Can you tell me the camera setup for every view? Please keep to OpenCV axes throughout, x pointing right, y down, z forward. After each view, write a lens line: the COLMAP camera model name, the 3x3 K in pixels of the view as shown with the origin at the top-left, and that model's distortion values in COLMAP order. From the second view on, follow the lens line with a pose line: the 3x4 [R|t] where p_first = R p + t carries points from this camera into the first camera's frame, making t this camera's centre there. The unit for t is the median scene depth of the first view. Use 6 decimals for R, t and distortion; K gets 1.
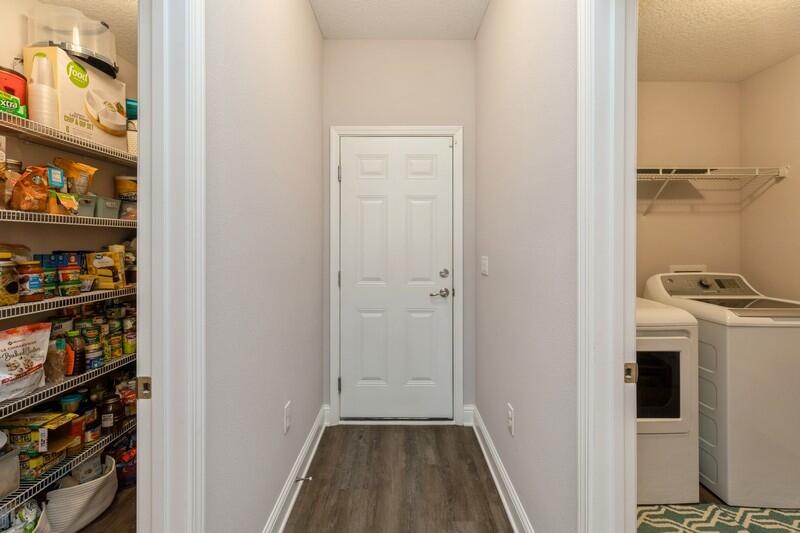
lens RADIAL K [[360.4, 0, 399.6], [0, 360.4, 242.9], [0, 0, 1]] dist [0.000957, -0.000015]
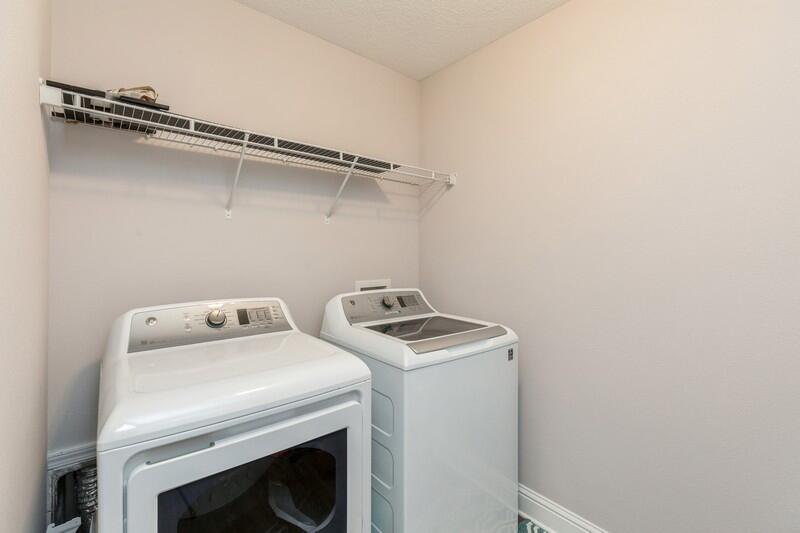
lens RADIAL K [[362.4, 0, 399.2], [0, 362.4, 261.7], [0, 0, 1]] dist [0.002019, 0.000170]
pose [[0.765851, -0.012681, 0.642893, 0.350480], [-0.002986, 0.999725, 0.023277, -0.000200], [-0.643011, -0.019747, 0.765602, 0.367108]]
